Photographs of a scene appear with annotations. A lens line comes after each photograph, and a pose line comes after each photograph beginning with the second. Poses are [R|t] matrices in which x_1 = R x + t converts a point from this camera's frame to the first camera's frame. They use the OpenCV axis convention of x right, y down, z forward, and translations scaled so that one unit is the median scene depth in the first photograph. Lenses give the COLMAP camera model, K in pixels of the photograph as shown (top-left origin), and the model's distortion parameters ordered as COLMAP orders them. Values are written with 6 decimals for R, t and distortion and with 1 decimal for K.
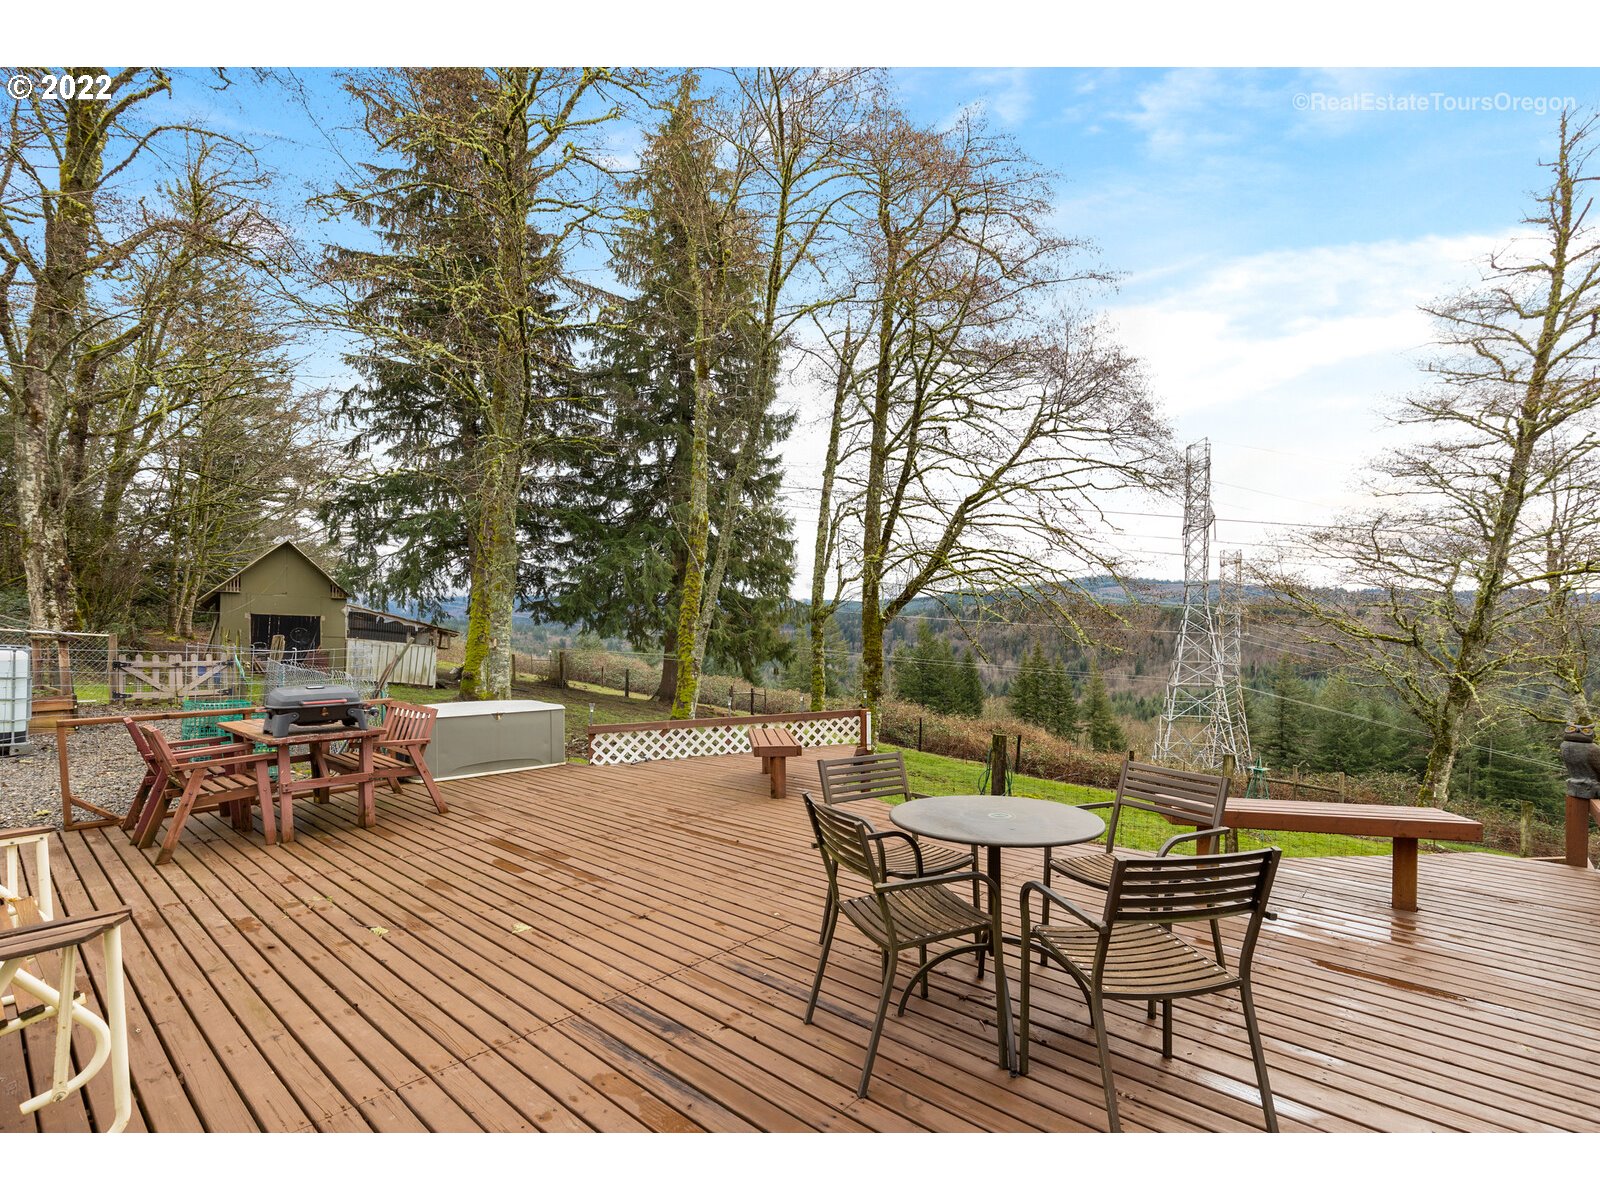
lens RADIAL K [[734.8, 0, 782.8], [0, 734.8, 600.8], [0, 0, 1]] dist [-0.000409, 0.000559]
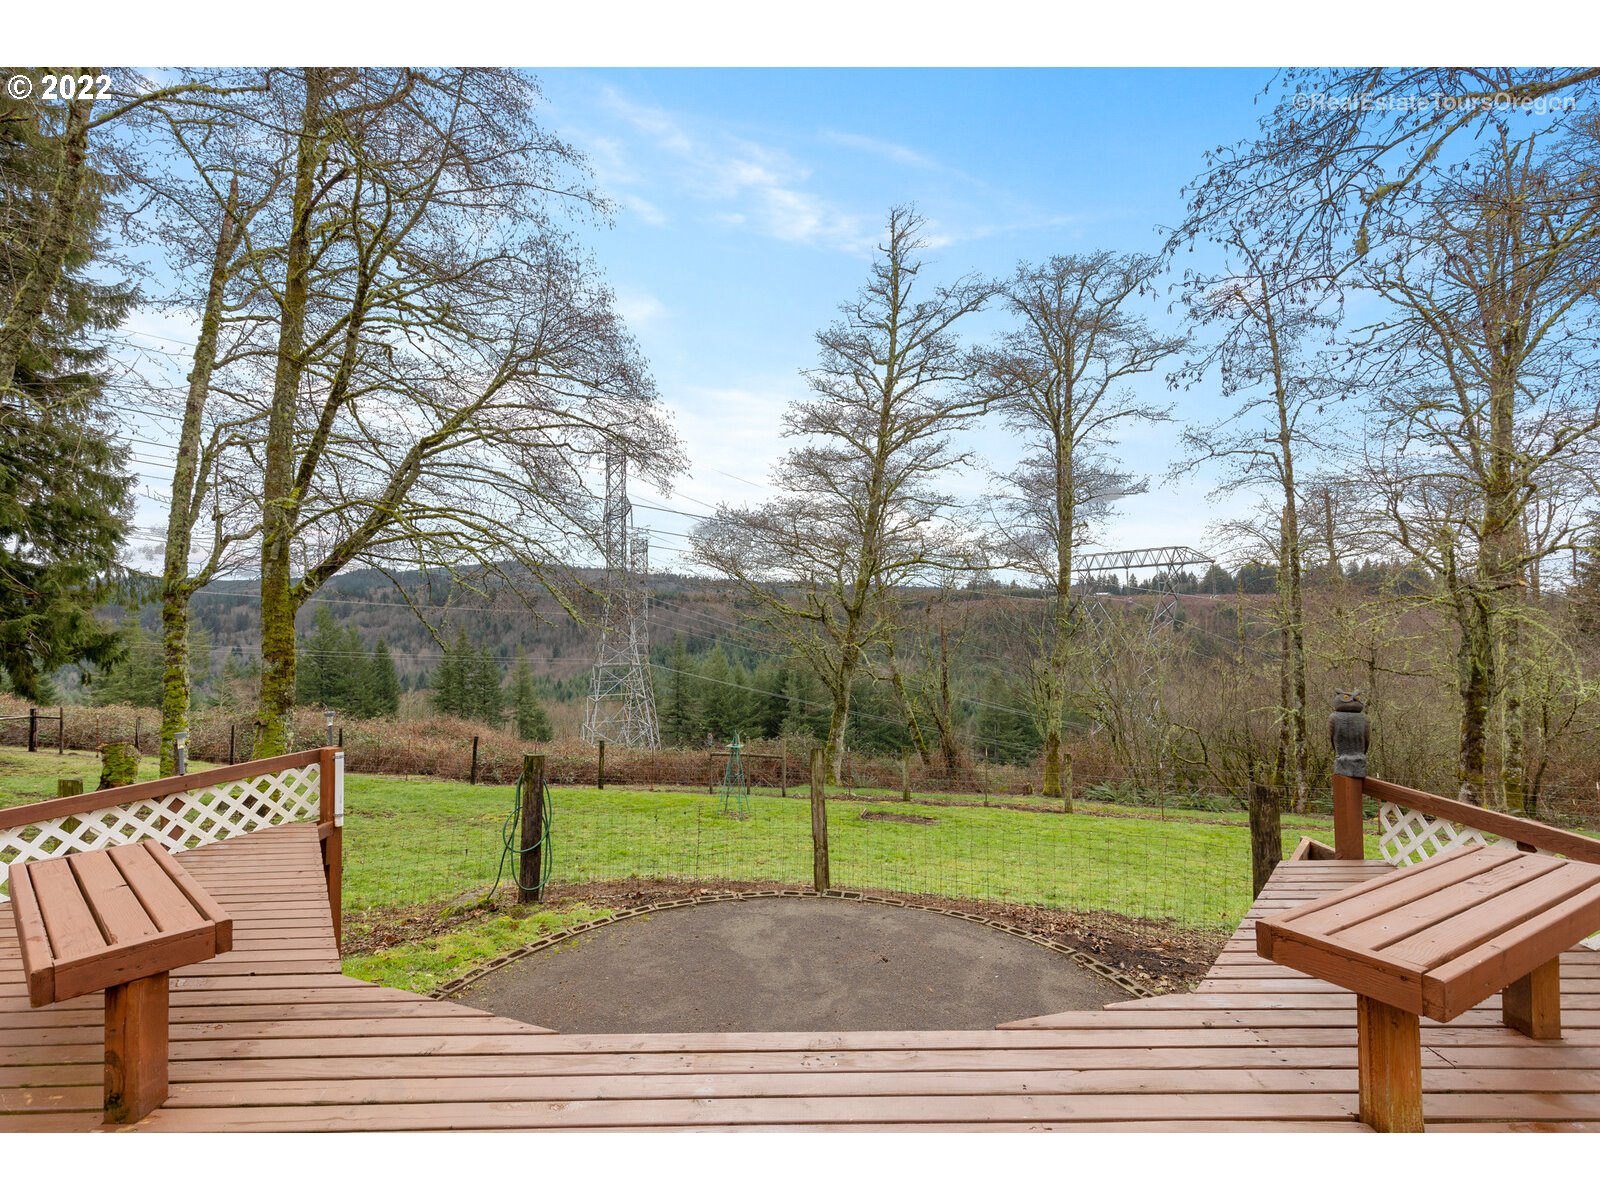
lens RADIAL K [[758.2, 0, 751.3], [0, 758.2, 581.6], [0, 0, 1]] dist [0.003934, 0.000014]
pose [[0.756833, 0.018395, 0.653350, -0.005838], [-0.015273, 0.999829, -0.010458, 0.011225], [-0.653430, -0.002064, 0.756984, 0.145463]]
